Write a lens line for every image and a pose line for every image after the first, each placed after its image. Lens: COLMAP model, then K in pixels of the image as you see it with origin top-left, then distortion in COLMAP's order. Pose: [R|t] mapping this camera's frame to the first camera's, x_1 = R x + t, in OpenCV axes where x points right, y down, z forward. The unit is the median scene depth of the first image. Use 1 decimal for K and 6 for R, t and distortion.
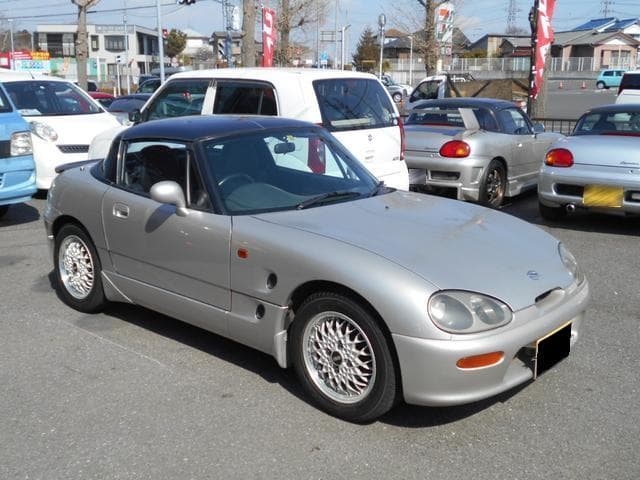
lens RADIAL K [[708.9, 0, 320.0], [0, 708.9, 240.0], [0, 0, 1]] dist [0.007409, -0.029963]
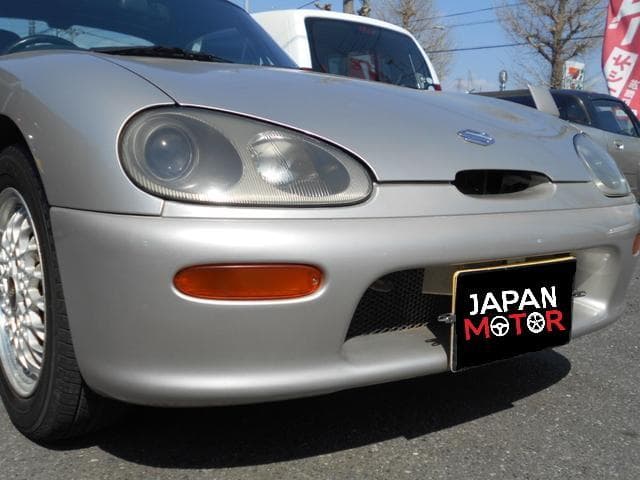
lens RADIAL K [[708.9, 0, 320.0], [0, 708.9, 240.0], [0, 0, 1]] dist [0.007409, -0.029963]
pose [[0.982273, 0.044076, -0.182203, 0.298198], [-0.063346, 0.992834, -0.101331, 0.166466], [0.176431, 0.111077, 0.978026, 0.586208]]
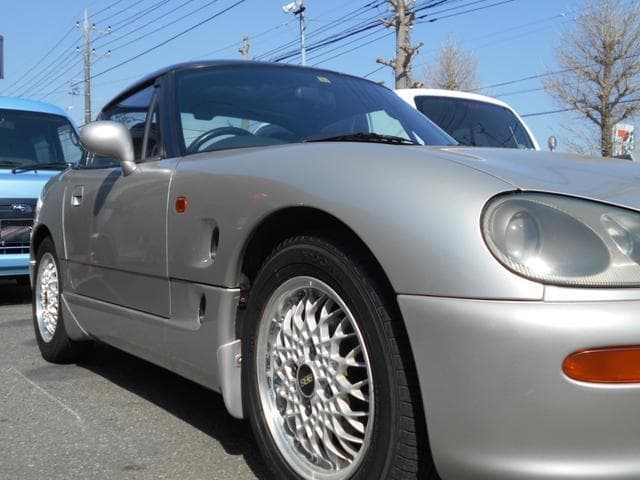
lens RADIAL K [[708.9, 0, 320.0], [0, 708.9, 240.0], [0, 0, 1]] dist [0.007409, -0.029963]
pose [[0.970117, -0.014214, -0.242221, 0.144258], [-0.035462, 0.979257, -0.199493, 0.168865], [0.240032, 0.202121, 0.949490, 0.547745]]
